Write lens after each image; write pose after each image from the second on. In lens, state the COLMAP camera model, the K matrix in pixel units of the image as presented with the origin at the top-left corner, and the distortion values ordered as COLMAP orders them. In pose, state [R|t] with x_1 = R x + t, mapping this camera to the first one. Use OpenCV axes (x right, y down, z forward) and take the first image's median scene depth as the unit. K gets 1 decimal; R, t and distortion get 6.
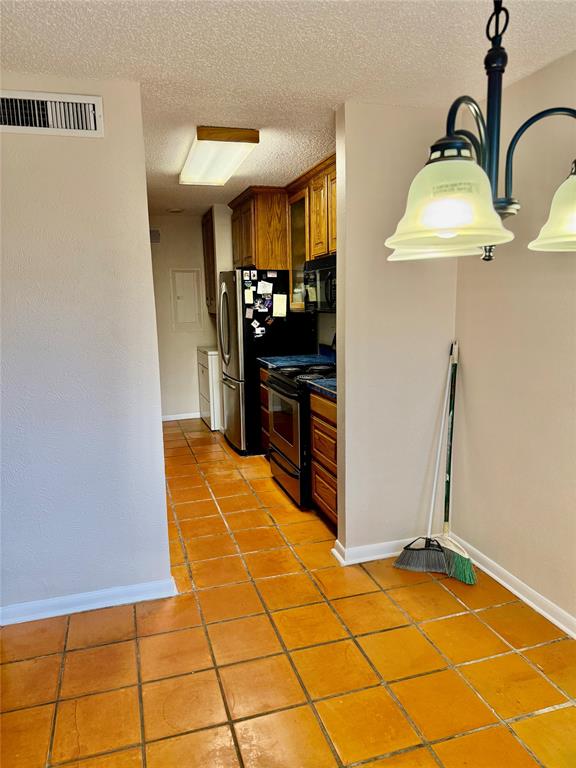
lens RADIAL K [[540.9, 0, 286.7], [0, 540.9, 383.3], [0, 0, 1]] dist [0.008619, 0.000928]
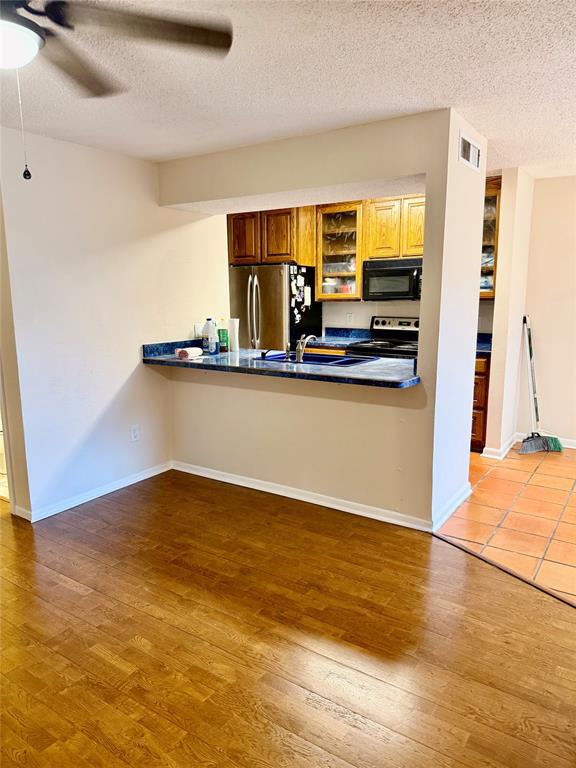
lens RADIAL K [[540.9, 0, 289.1], [0, 540.9, 385.6], [0, 0, 1]] dist [0.008619, 0.000928]
pose [[0.777788, -0.095809, 0.621182, -0.821995], [0.093626, 0.994948, 0.036227, 0.006325], [-0.621515, 0.029982, 0.782829, 0.094407]]
